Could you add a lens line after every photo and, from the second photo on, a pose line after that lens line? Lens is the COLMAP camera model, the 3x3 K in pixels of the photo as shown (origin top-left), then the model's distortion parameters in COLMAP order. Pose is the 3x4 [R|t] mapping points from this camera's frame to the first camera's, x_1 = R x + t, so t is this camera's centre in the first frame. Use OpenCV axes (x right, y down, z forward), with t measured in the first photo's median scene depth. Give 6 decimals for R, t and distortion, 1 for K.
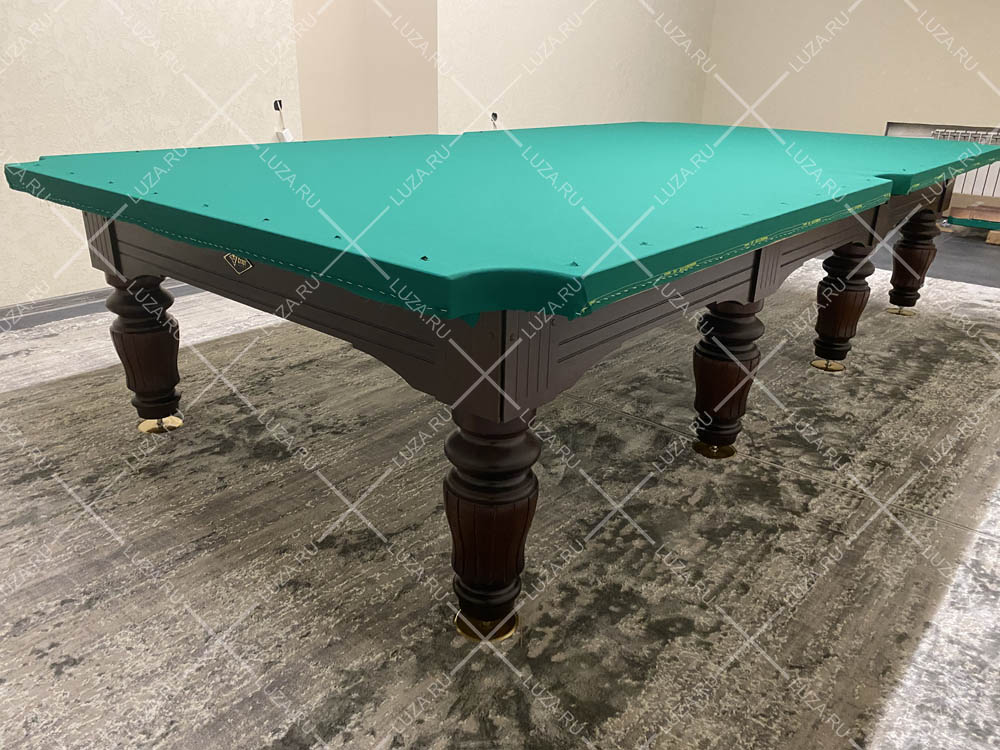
lens RADIAL K [[757.2, 0, 500.0], [0, 757.2, 375.0], [0, 0, 1]] dist [0.010761, -0.003208]
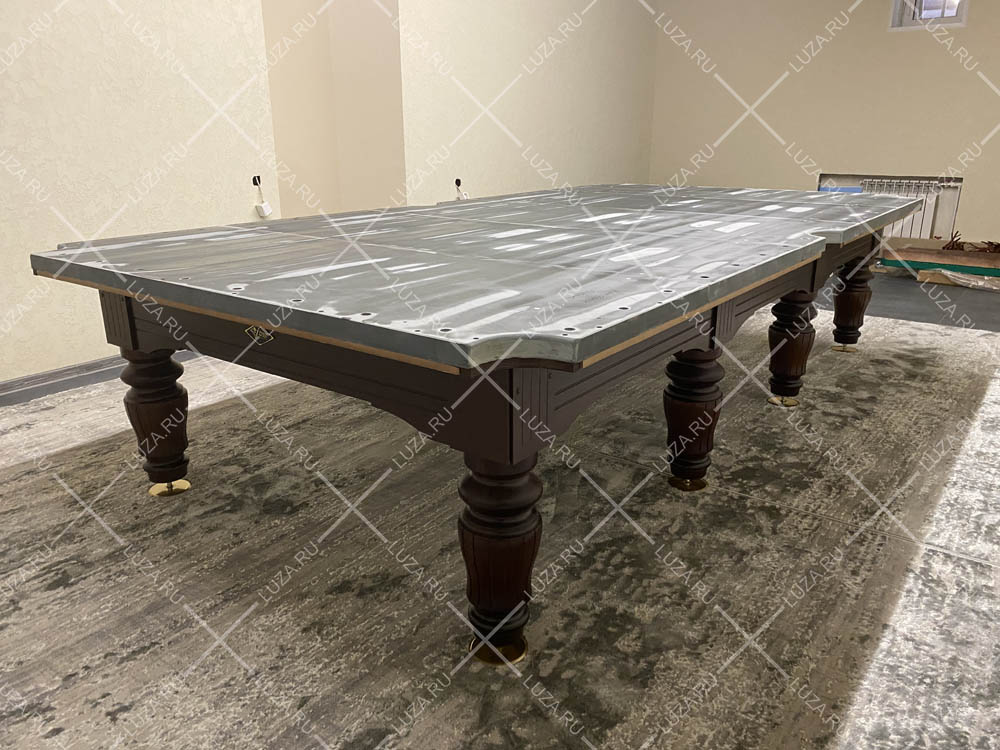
lens RADIAL K [[757.2, 0, 500.0], [0, 757.2, 375.0], [0, 0, 1]] dist [0.010761, -0.003208]
pose [[0.997515, -0.045864, 0.053474, -0.049256], [0.049277, 0.996709, -0.064359, -0.000672], [-0.050346, 0.066834, 0.996493, -0.111713]]
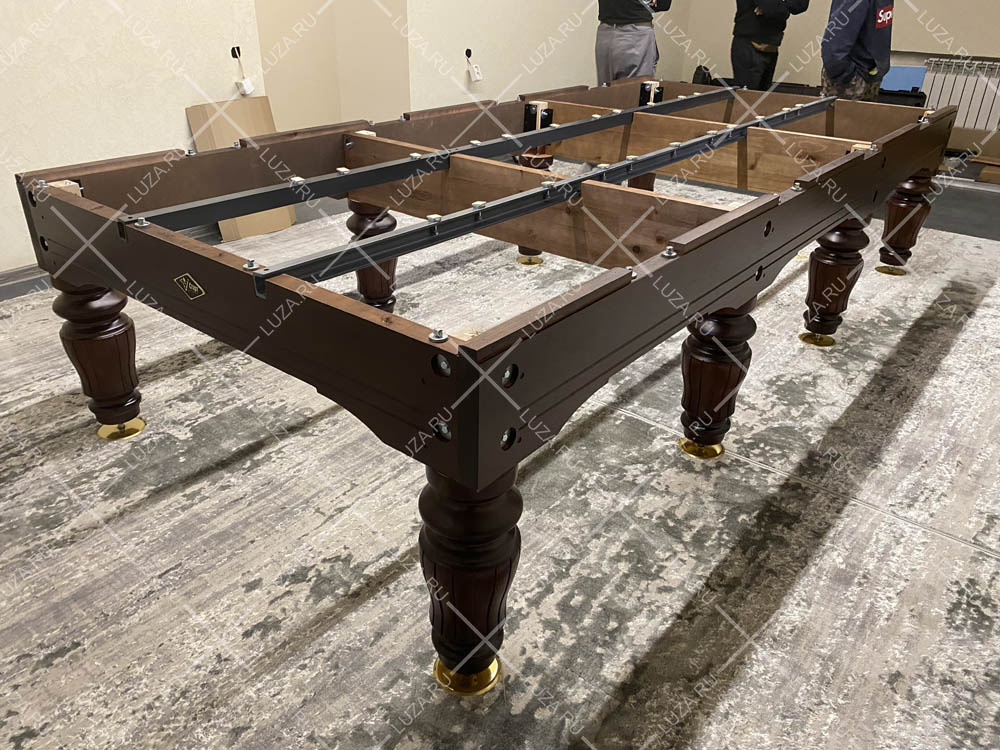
lens RADIAL K [[758.9, 0, 493.7], [0, 758.9, 360.8], [0, 0, 1]] dist [0.003026, 0.000552]
pose [[0.999747, -0.014407, 0.017269, 0.003971], [0.012743, 0.995598, 0.092859, -0.130323], [-0.018531, -0.092615, 0.995530, 0.068454]]
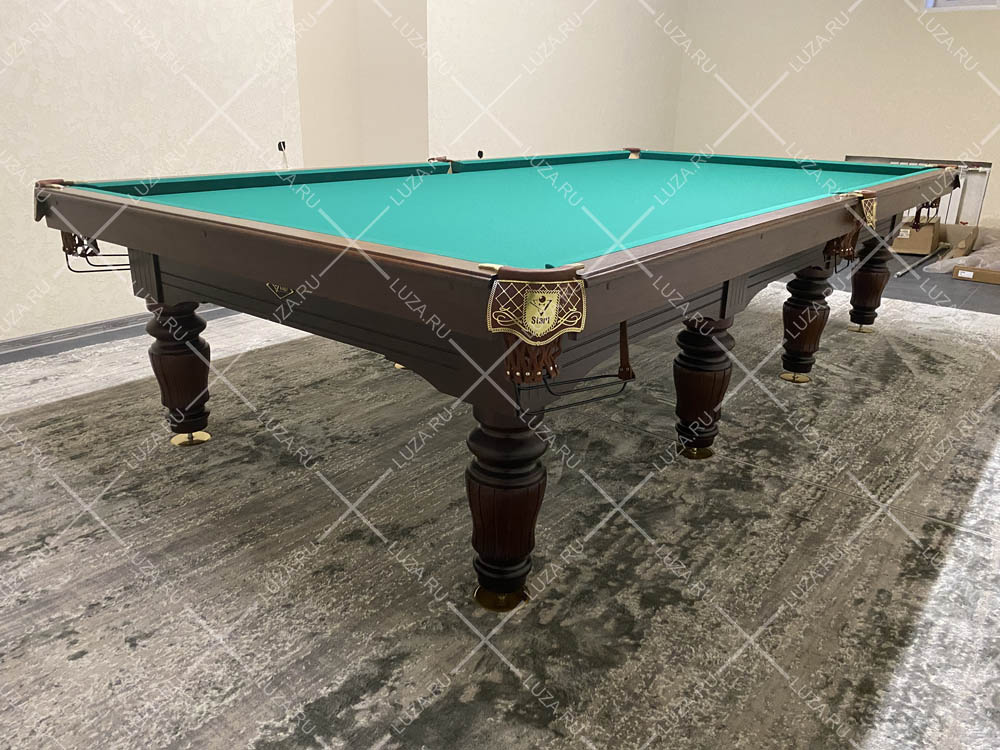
lens RADIAL K [[756.7, 0, 500.0], [0, 756.7, 370.5], [0, 0, 1]] dist [0.014104, -0.007755]
pose [[0.999485, -0.015072, 0.028331, -0.041120], [0.016305, 0.998908, -0.043793, 0.029002], [-0.027640, 0.044232, 0.998639, -0.137580]]
